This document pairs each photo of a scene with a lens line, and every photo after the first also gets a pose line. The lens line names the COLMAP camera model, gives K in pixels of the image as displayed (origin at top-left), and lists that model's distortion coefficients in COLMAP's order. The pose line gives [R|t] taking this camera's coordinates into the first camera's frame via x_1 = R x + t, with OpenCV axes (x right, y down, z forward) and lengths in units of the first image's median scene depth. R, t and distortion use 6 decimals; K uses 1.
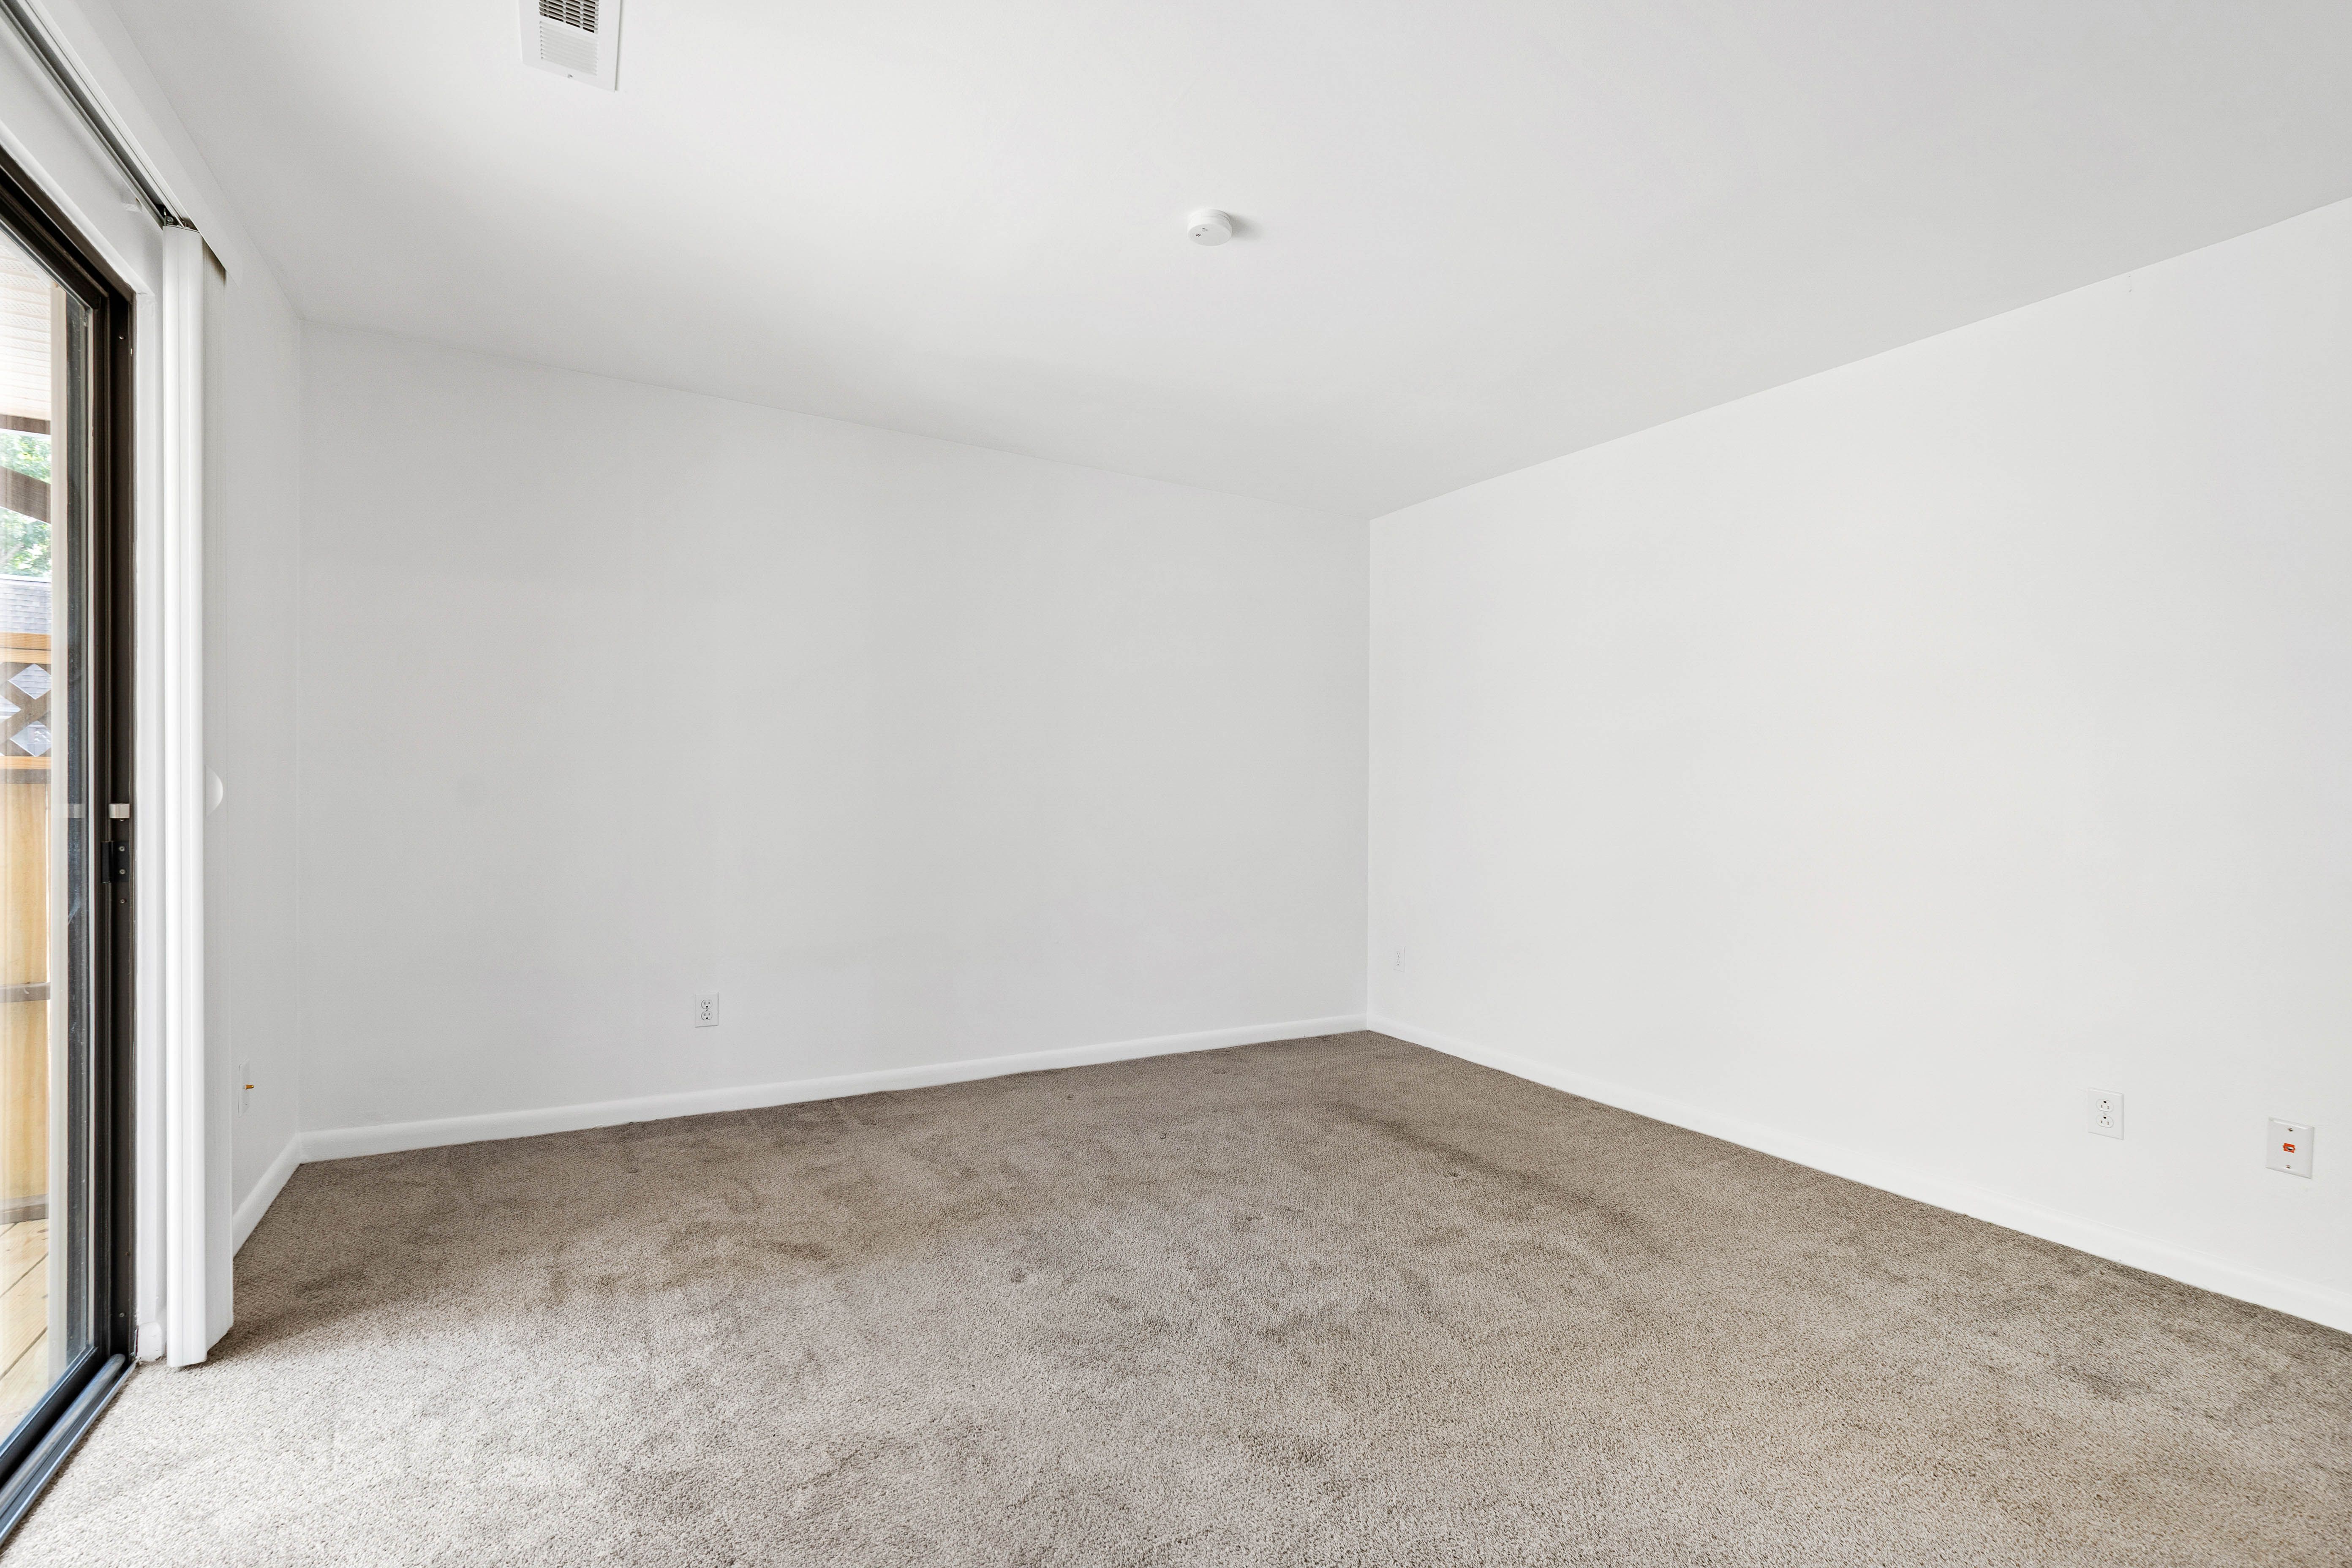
lens RADIAL K [[1048.8, 0, 1175.3], [0, 1048.8, 783.3], [0, 0, 1]] dist [-0.003805, 0.000137]
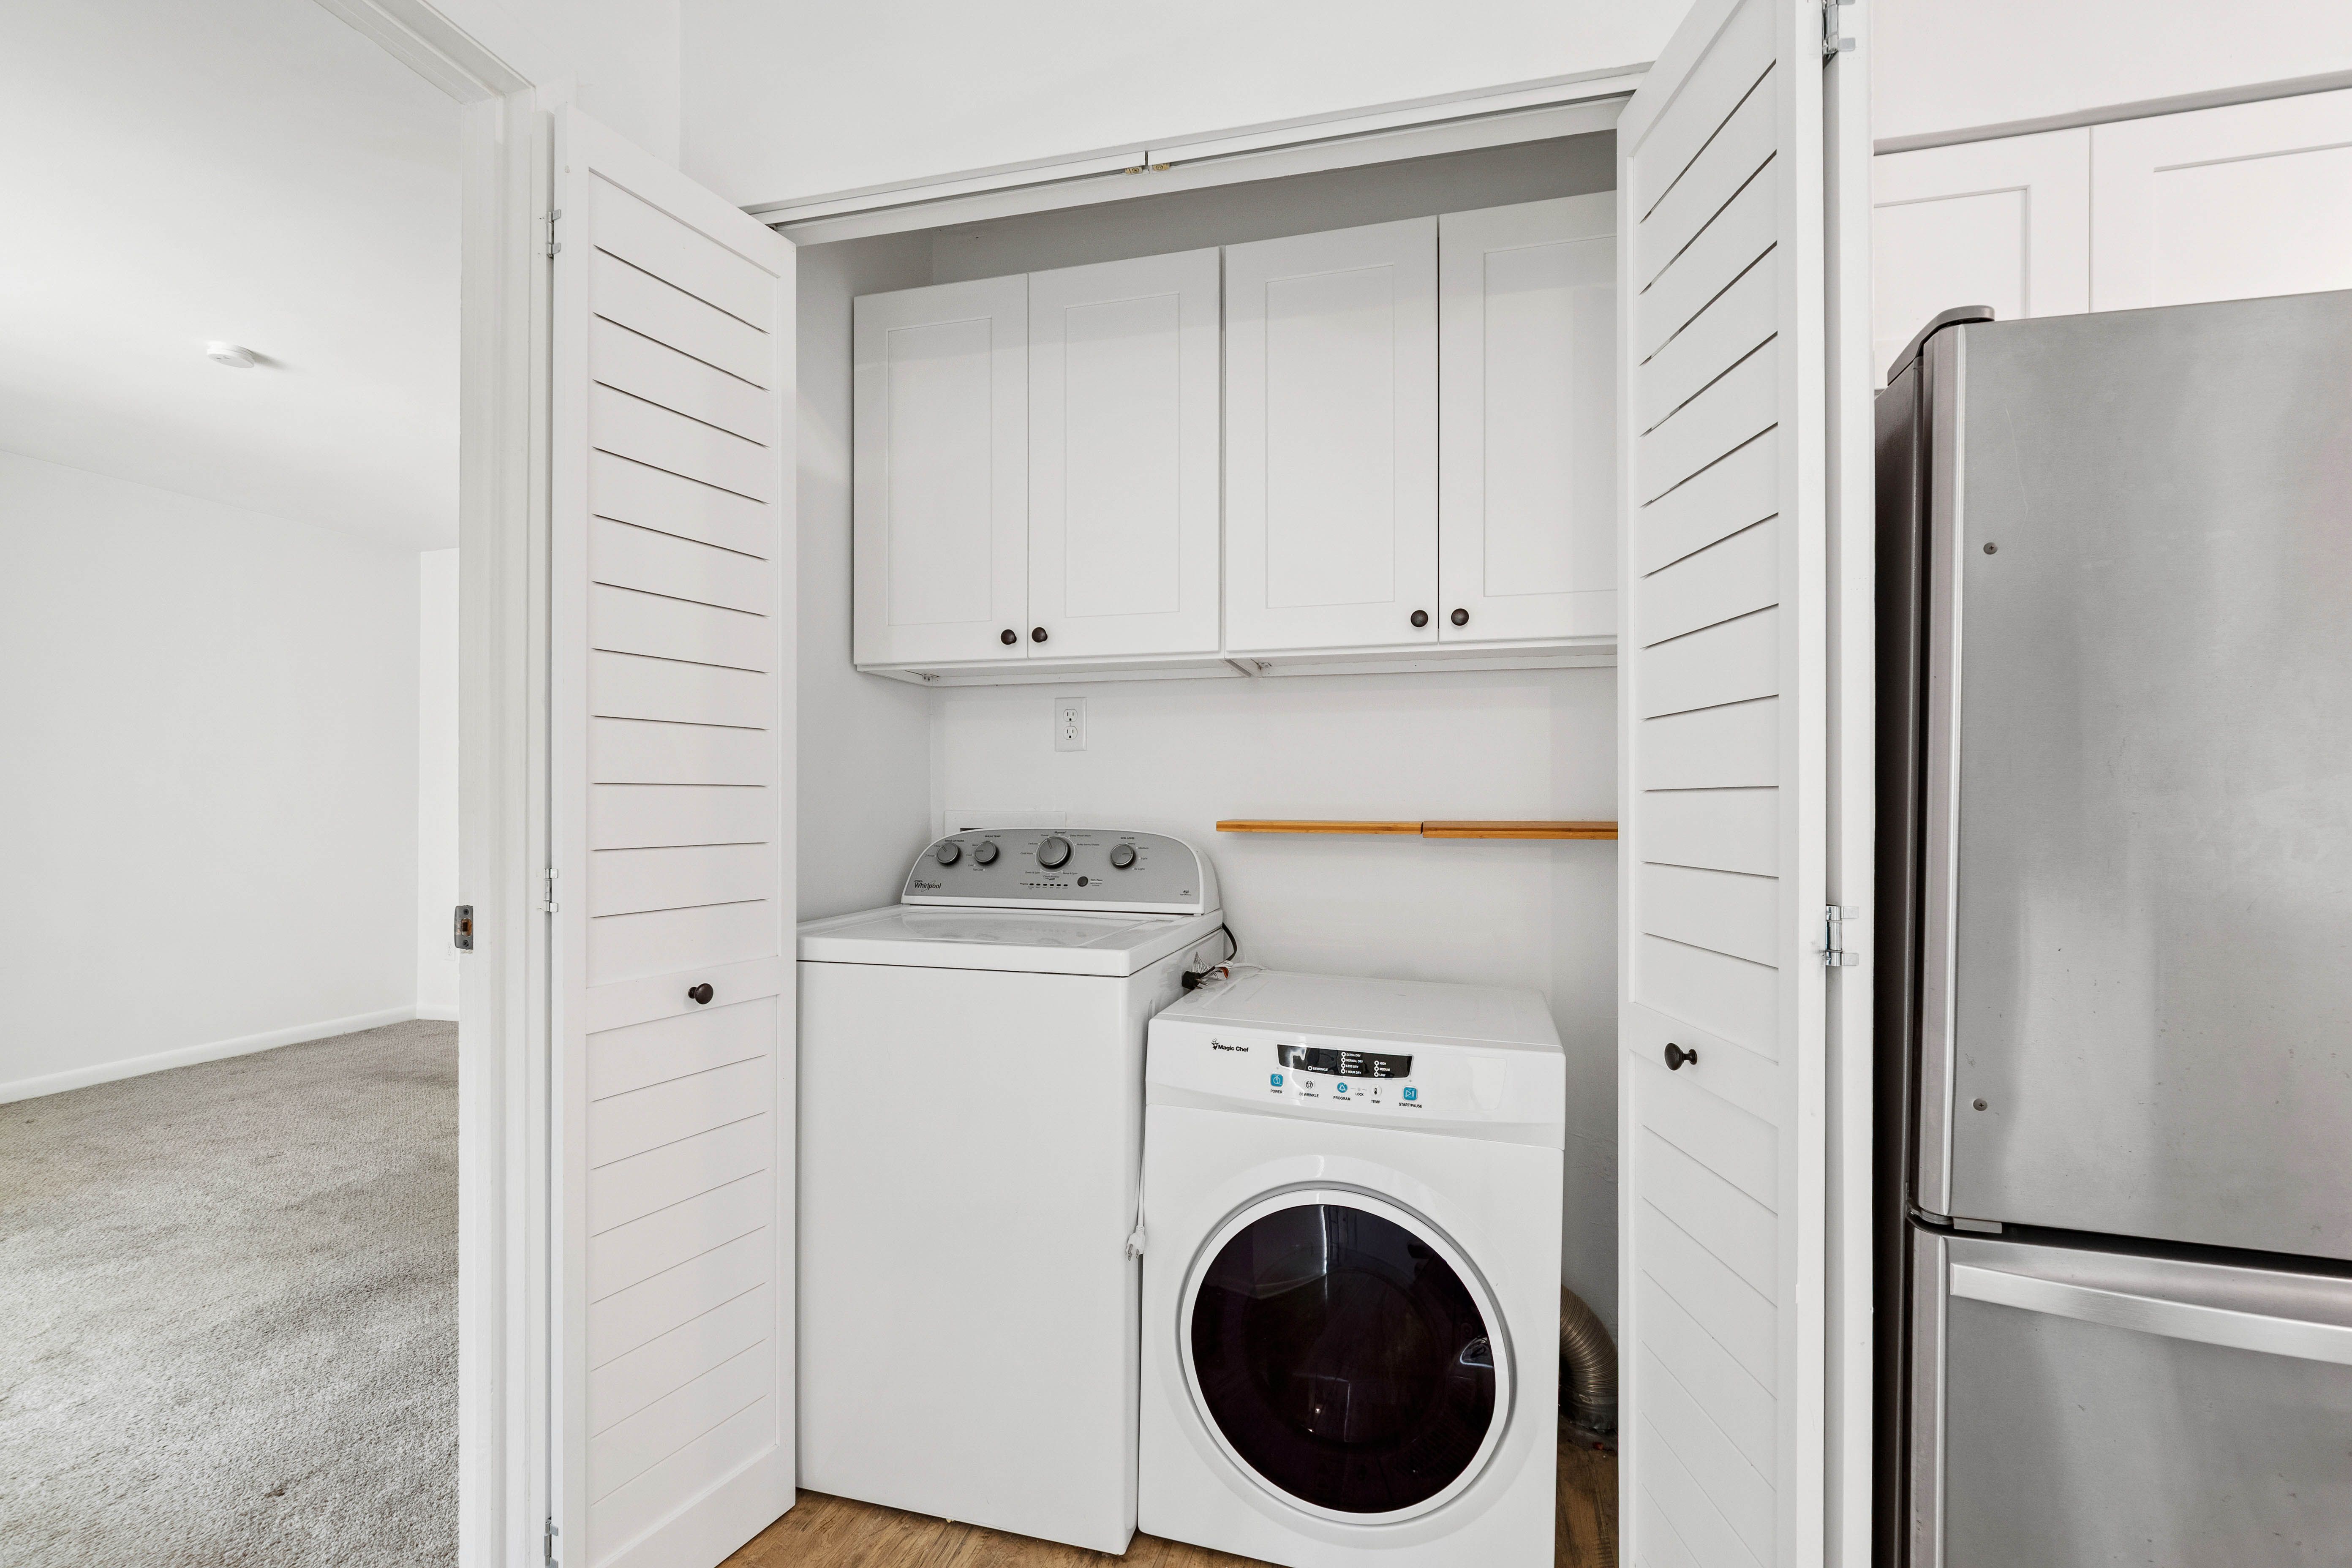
lens RADIAL K [[1048.8, 0, 1173.1], [0, 1048.8, 794.6], [0, 0, 1]] dist [-0.003805, 0.000137]
pose [[0.715839, 0.002429, 0.698261, -0.026747], [-0.002049, 0.999997, -0.001377, -0.001160], [-0.698262, -0.000445, 0.715842, -0.568780]]
